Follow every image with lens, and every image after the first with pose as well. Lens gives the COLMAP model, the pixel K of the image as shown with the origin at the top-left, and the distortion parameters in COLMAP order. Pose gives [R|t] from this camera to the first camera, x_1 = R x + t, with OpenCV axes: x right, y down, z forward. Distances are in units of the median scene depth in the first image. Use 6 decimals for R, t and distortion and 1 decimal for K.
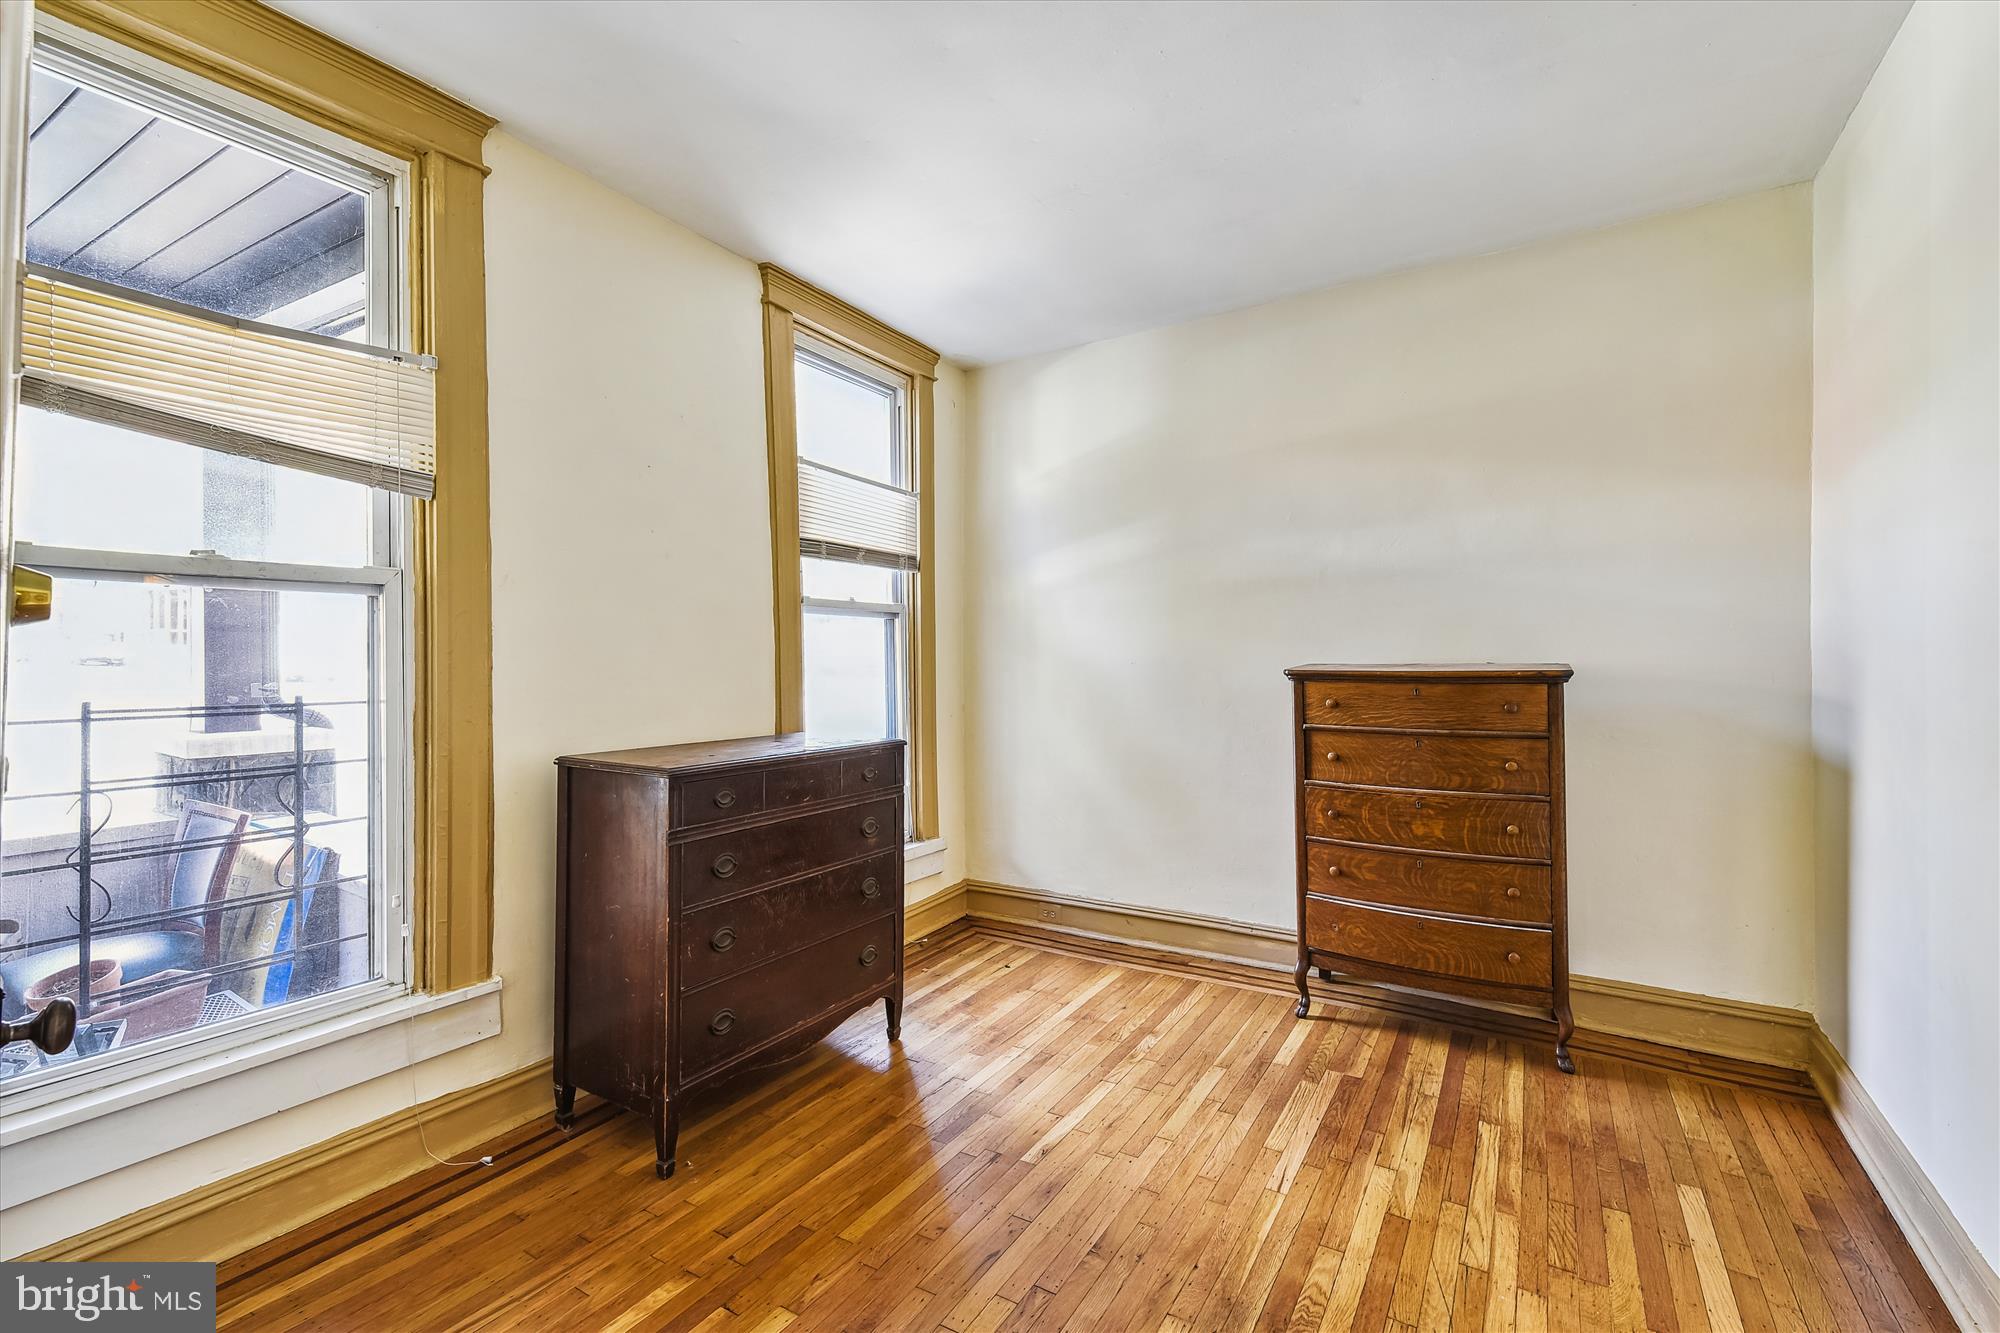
lens RADIAL K [[902.5, 0, 989.0], [0, 902.5, 654.0], [0, 0, 1]] dist [0.015890, -0.002546]
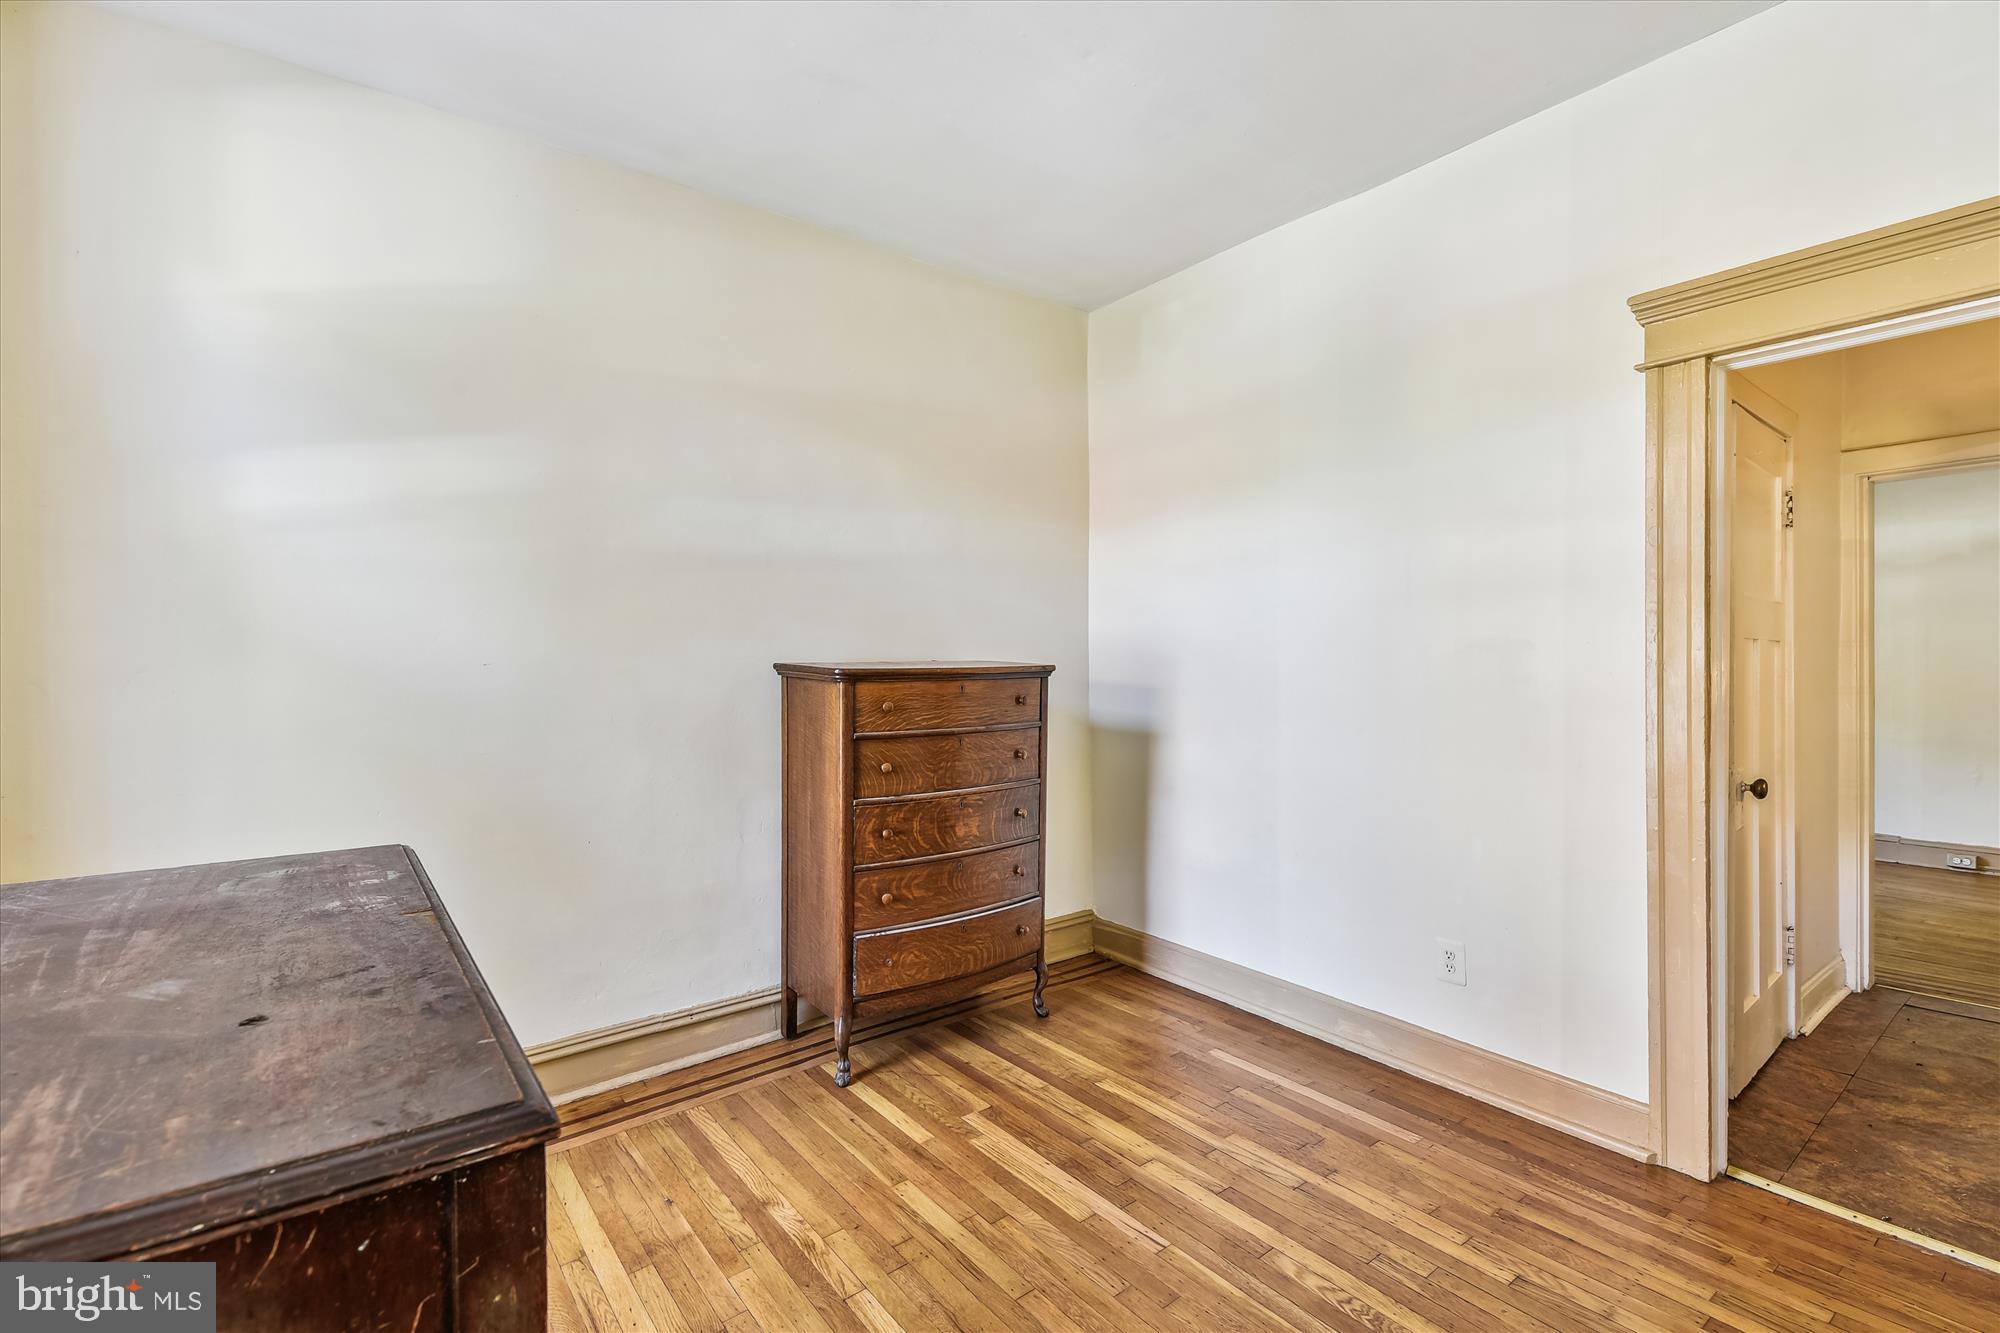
lens RADIAL K [[902.5, 0, 1000.0], [0, 902.5, 670.7], [0, 0, 1]] dist [0.015890, -0.002546]
pose [[0.323697, -0.011120, 0.946095, -0.430071], [0.004489, 0.999938, 0.010217, 0.012230], [-0.946150, 0.000940, 0.323727, 0.650991]]
